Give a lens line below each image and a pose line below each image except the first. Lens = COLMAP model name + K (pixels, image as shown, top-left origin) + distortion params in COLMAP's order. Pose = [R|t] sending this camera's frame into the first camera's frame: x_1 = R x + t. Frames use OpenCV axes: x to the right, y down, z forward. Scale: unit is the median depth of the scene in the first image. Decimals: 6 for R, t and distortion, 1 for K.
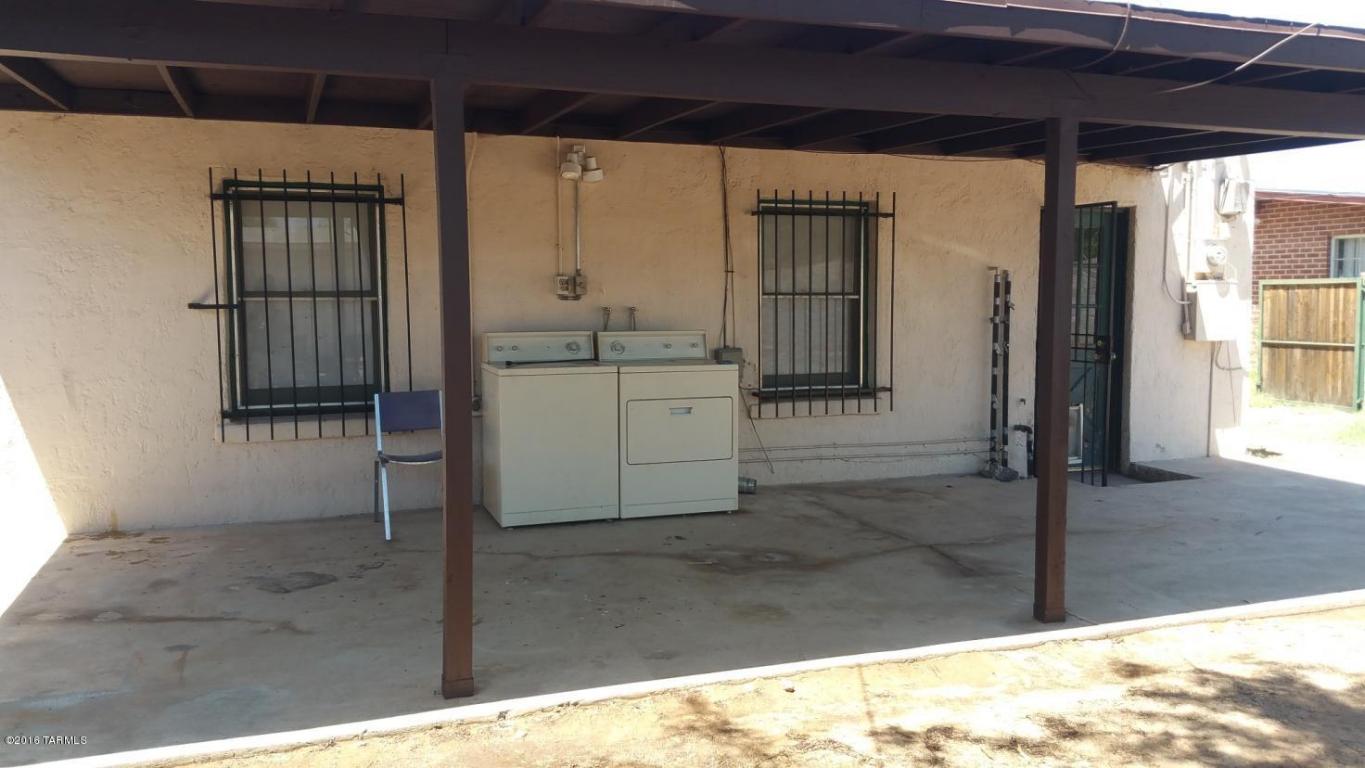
lens RADIAL K [[1093.0, 0, 671.0], [0, 1093.0, 379.4], [0, 0, 1]] dist [0.095625, -0.137212]
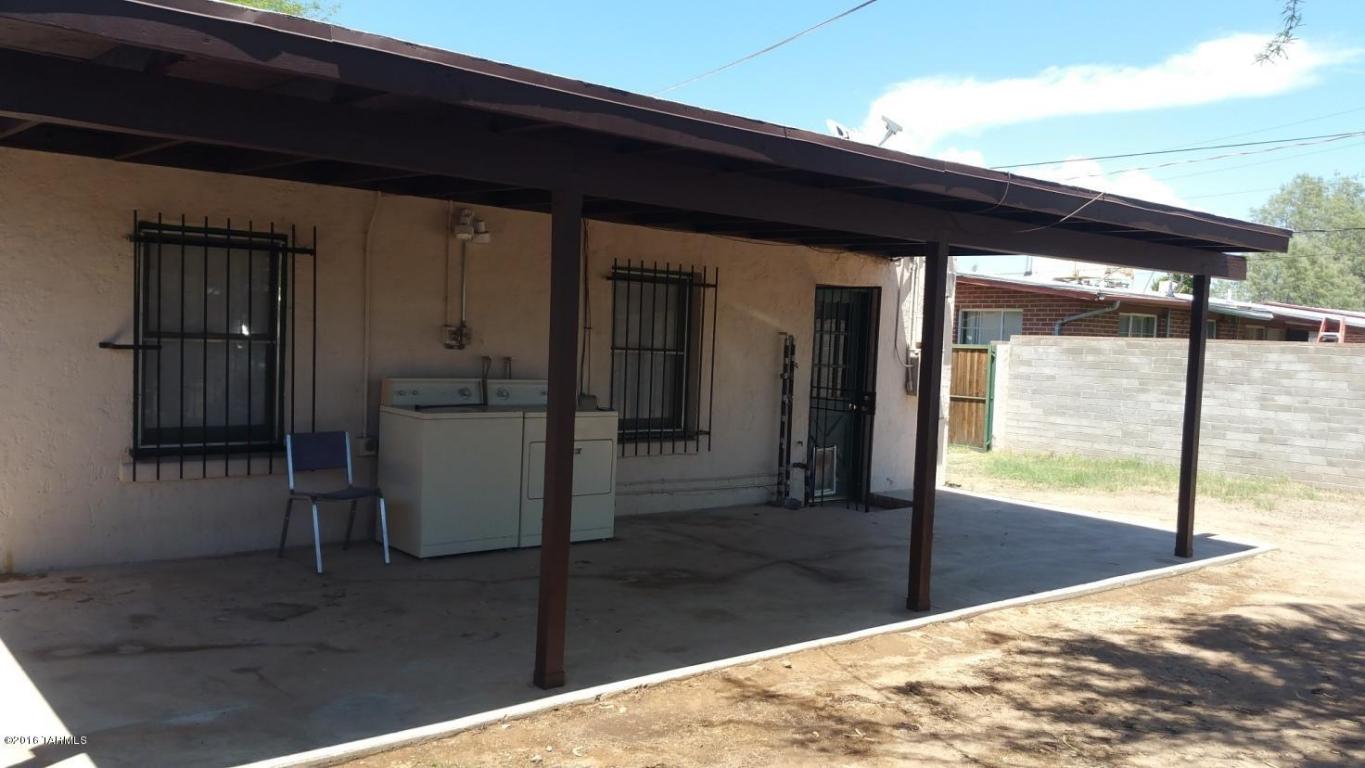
lens RADIAL K [[1093.0, 0, 685.5], [0, 1093.0, 397.6], [0, 0, 1]] dist [0.095625, -0.137212]
pose [[0.940160, 0.020748, 0.340101, -0.271776], [-0.015463, 0.999714, -0.018245, -0.008511], [-0.340382, 0.011895, 0.940212, -0.117393]]
